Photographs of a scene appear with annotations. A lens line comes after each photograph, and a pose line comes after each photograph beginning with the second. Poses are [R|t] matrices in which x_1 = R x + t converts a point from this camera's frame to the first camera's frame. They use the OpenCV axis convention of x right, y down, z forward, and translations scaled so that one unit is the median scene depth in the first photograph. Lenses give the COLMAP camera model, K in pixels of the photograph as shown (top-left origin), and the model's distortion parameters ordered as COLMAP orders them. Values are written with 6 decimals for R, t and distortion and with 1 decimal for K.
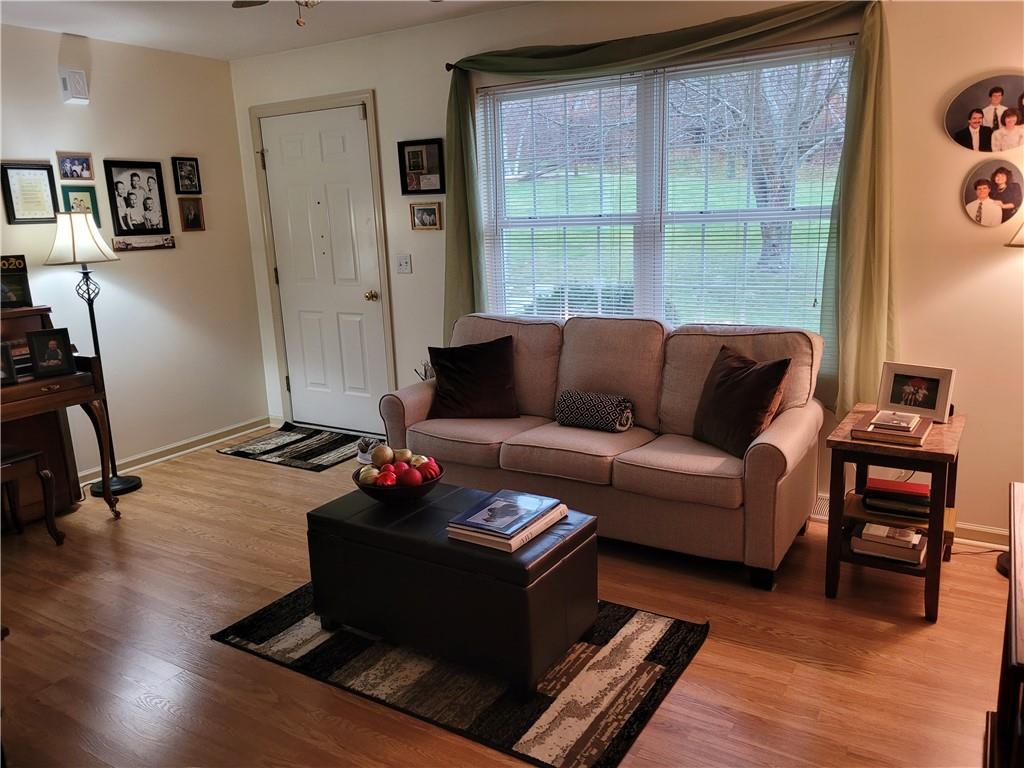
lens RADIAL K [[777.3, 0, 509.9], [0, 777.3, 379.7], [0, 0, 1]] dist [0.055232, -0.033227]
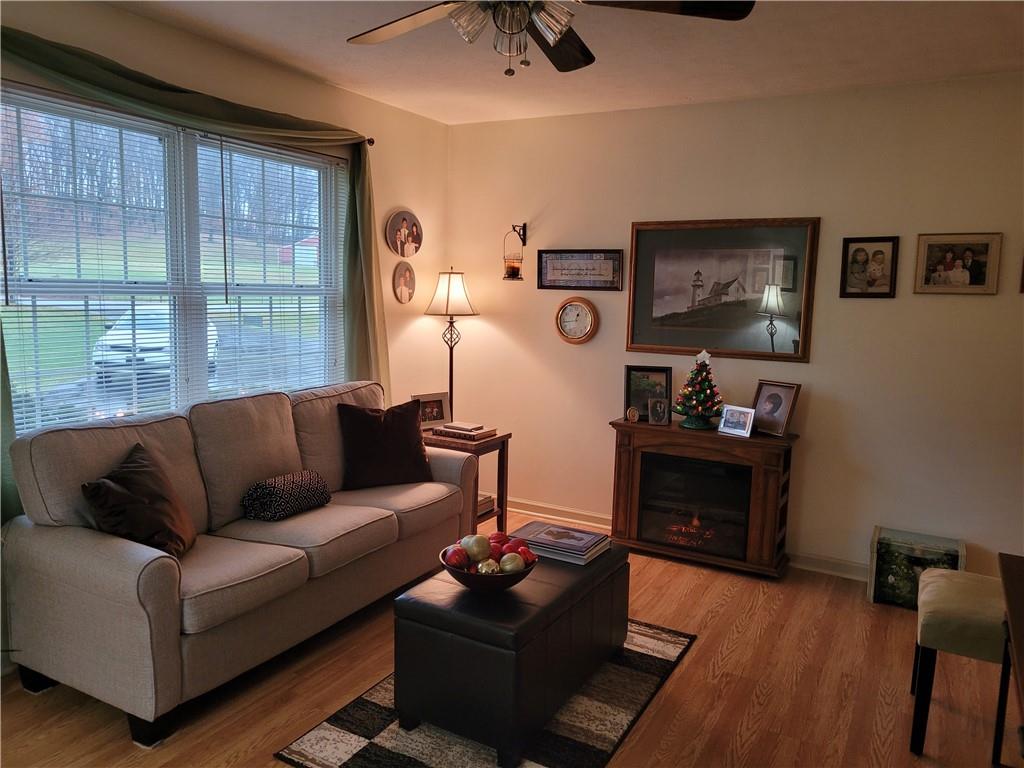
lens RADIAL K [[777.3, 0, 509.8], [0, 777.3, 383.7], [0, 0, 1]] dist [0.055232, -0.033227]
pose [[-0.059930, -0.090518, 0.994090, -0.669601], [0.187900, 0.977054, 0.100294, -0.108475], [-0.980358, 0.192800, -0.041546, 0.624461]]
